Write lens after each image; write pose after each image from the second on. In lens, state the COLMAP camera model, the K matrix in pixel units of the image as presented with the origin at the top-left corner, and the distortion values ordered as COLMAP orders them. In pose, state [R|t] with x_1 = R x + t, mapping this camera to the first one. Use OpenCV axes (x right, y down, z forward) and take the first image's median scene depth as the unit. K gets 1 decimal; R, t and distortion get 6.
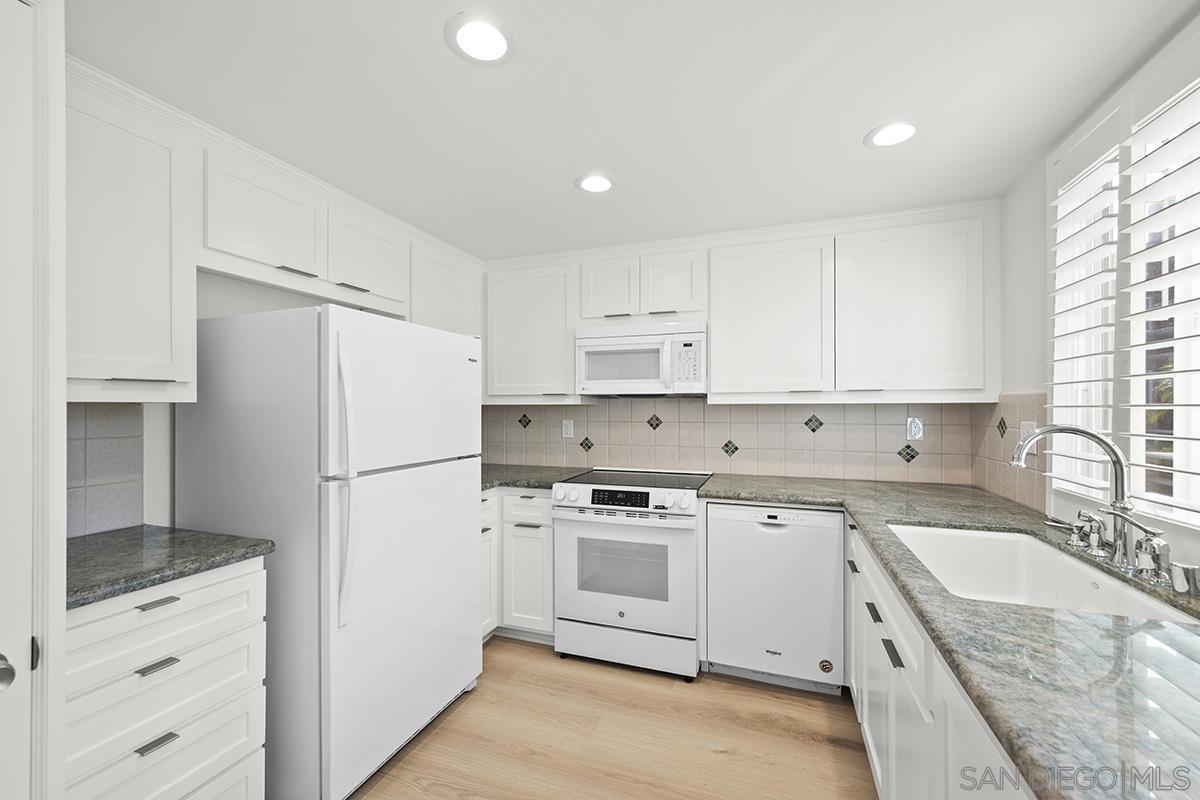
lens RADIAL K [[479.0, 0, 602.3], [0, 479.0, 406.1], [0, 0, 1]] dist [0.000297, 0.000077]
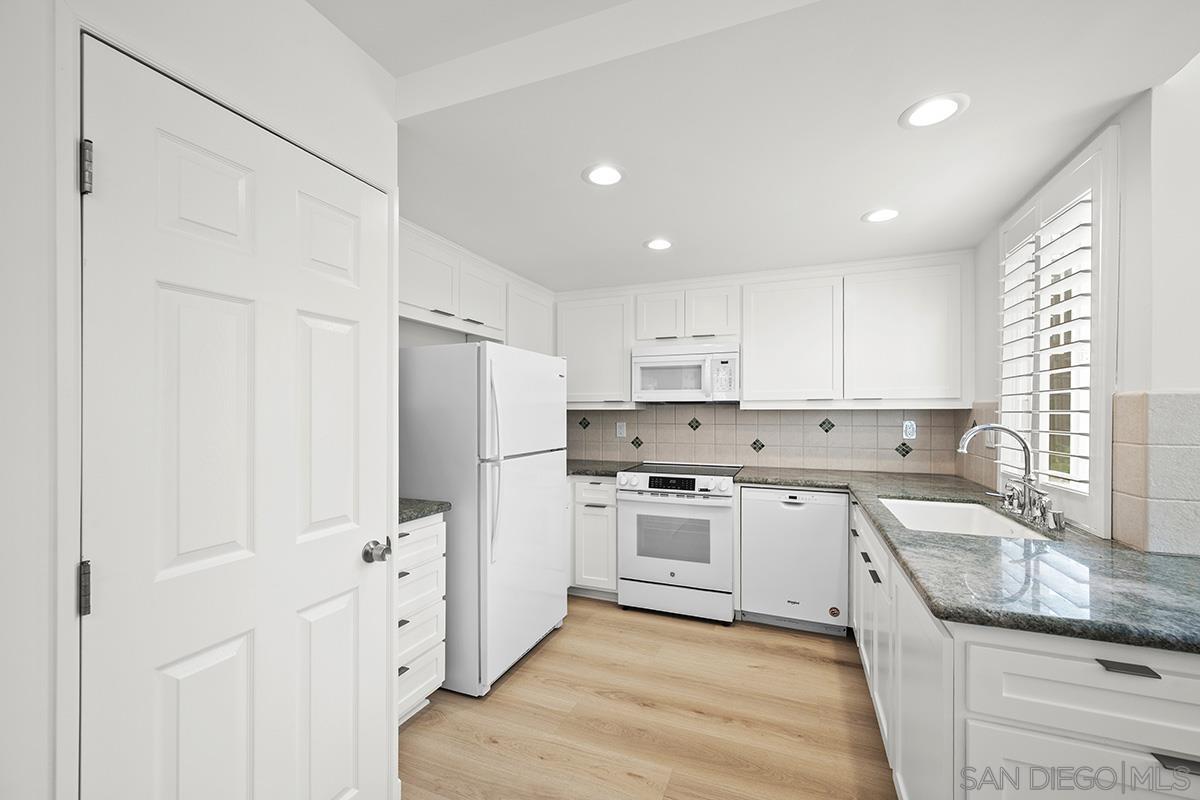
lens RADIAL K [[479.0, 0, 602.0], [0, 479.0, 412.1], [0, 0, 1]] dist [0.000297, 0.000077]
pose [[0.999367, 0.001825, -0.035523, -0.102145], [-0.001714, 0.999994, 0.003161, -0.001009], [0.035529, -0.003098, 0.999364, -0.276909]]
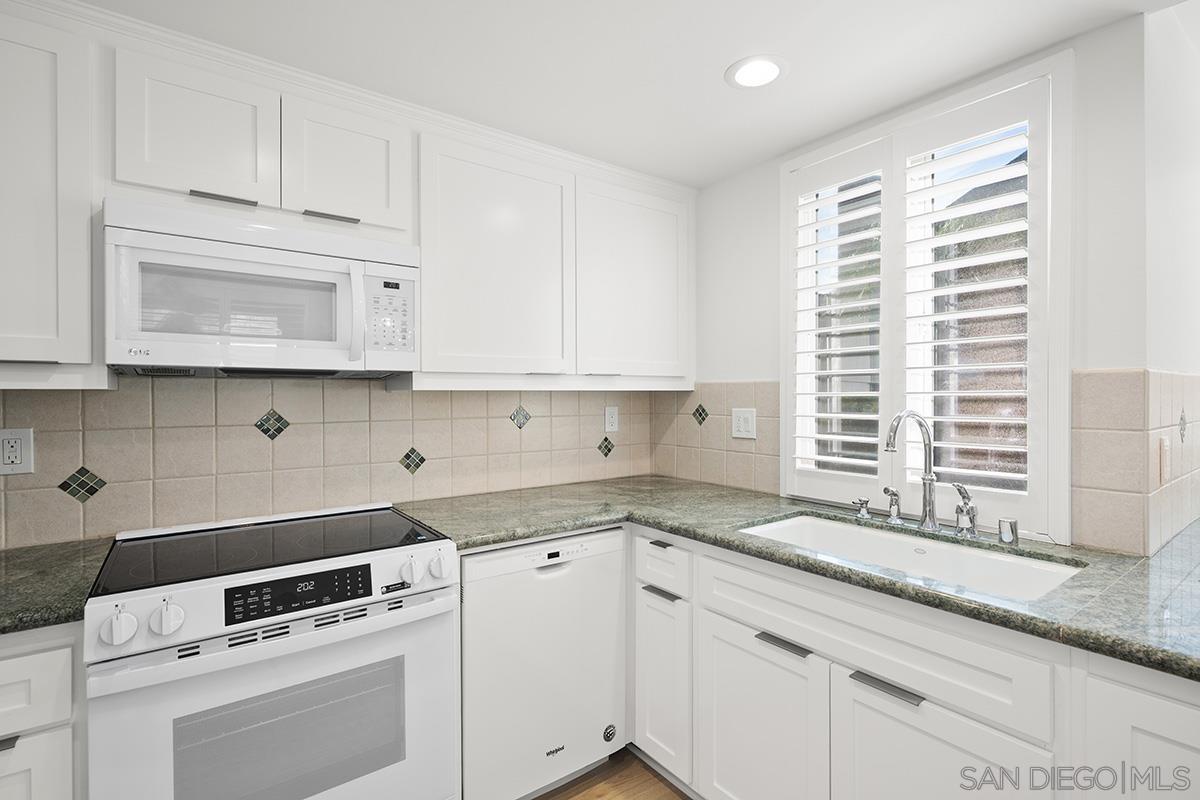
lens RADIAL K [[558.1, 0, 594.9], [0, 558.1, 396.3], [0, 0, 1]] dist [0.002454, -0.001420]
pose [[0.551913, -0.002027, 0.833900, -0.251855], [0.001066, 0.999998, 0.001726, 0.002713], [-0.833901, -0.000064, 0.551914, 0.460705]]
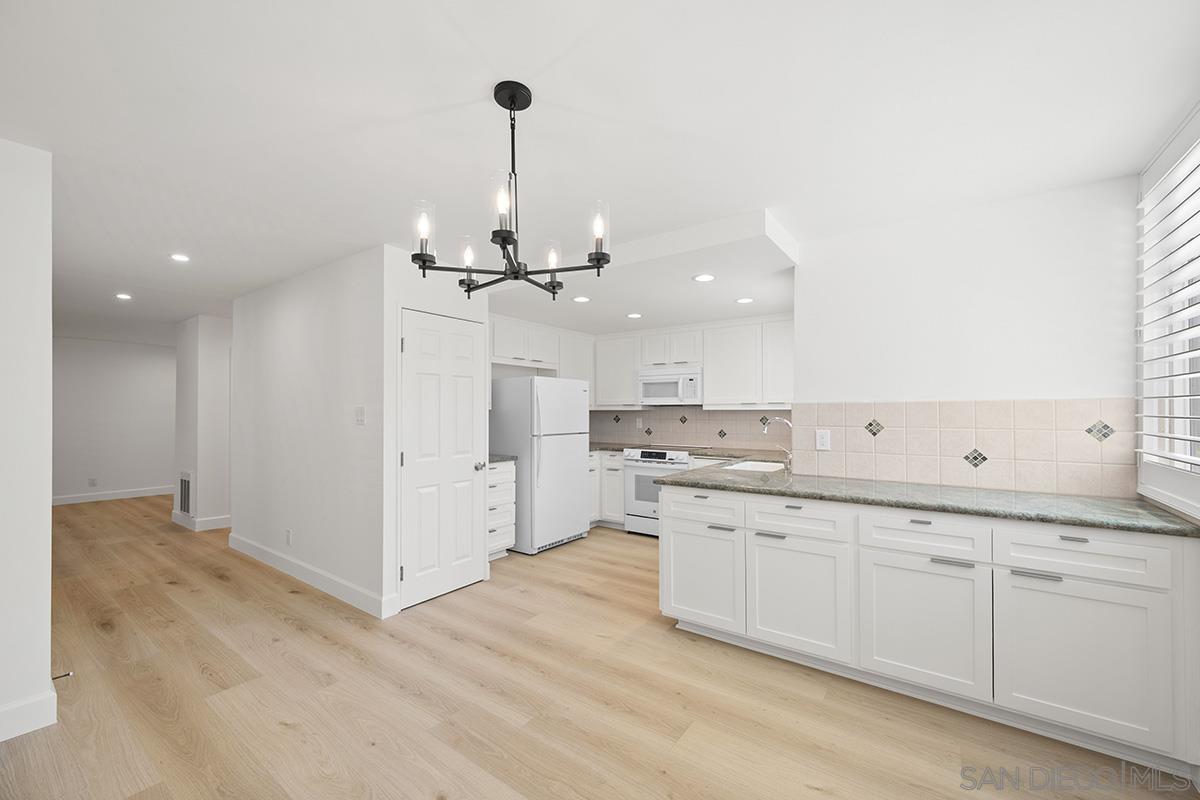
lens RADIAL K [[479.0, 0, 600.2], [0, 479.0, 406.3], [0, 0, 1]] dist [0.000297, 0.000077]
pose [[0.960118, -0.002343, -0.279584, 0.390304], [-0.000160, 0.999960, -0.008929, -0.001490], [0.279594, 0.008617, 0.960080, -1.045879]]
